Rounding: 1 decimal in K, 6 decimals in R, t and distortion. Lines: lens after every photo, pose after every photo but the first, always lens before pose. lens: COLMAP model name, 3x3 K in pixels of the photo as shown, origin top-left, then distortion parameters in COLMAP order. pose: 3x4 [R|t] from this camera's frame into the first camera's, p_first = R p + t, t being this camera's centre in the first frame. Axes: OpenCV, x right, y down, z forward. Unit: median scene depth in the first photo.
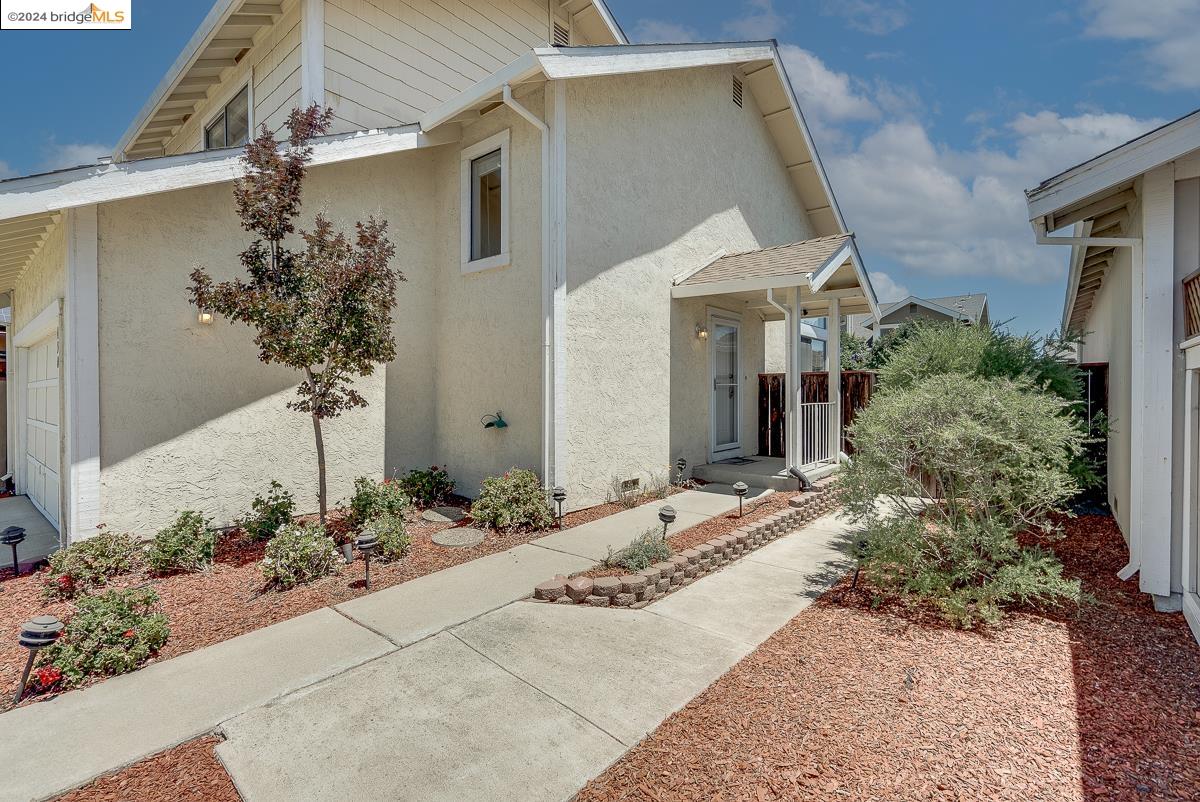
lens RADIAL K [[550.1, 0, 603.5], [0, 550.1, 398.9], [0, 0, 1]] dist [-0.001617, 0.000643]
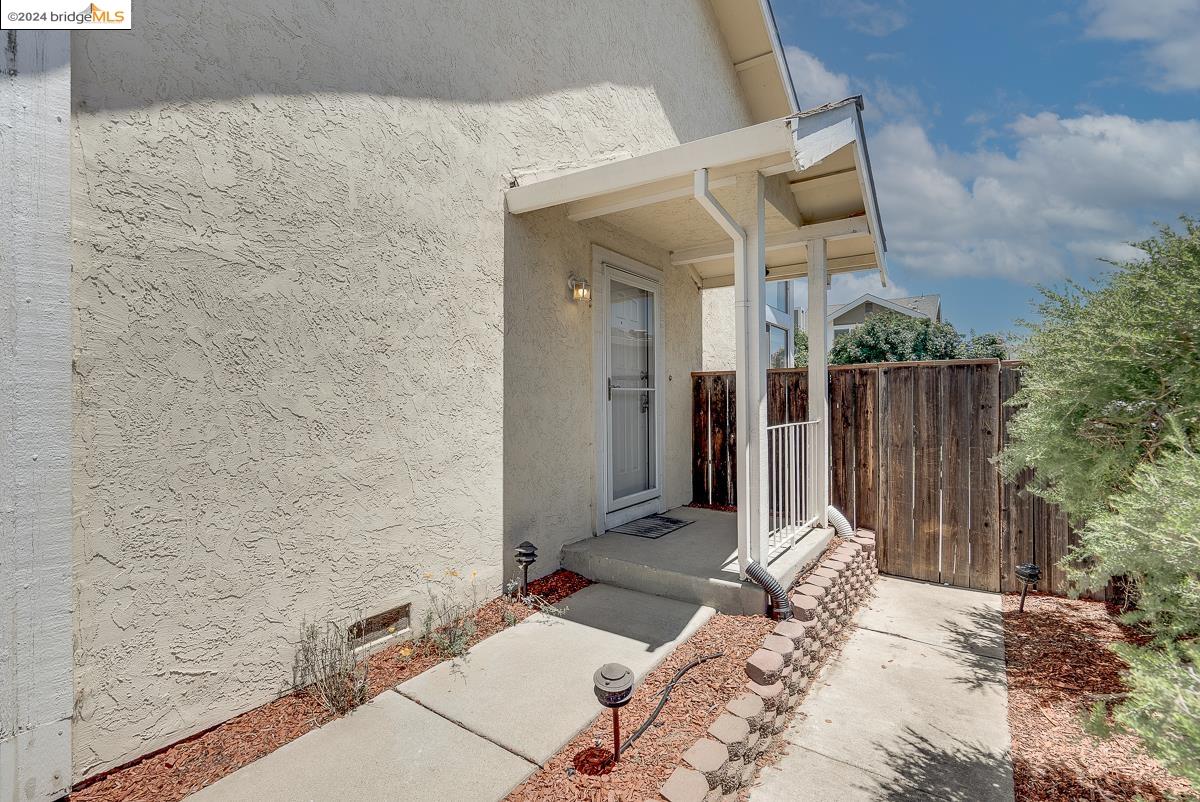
lens RADIAL K [[546.3, 0, 599.5], [0, 546.3, 399.3], [0, 0, 1]] dist [-0.000449, 0.000523]
pose [[0.996786, -0.002996, 0.080051, 0.160264], [0.003960, 0.999921, -0.011890, -0.010366], [-0.080009, 0.012169, 0.996720, 0.492234]]
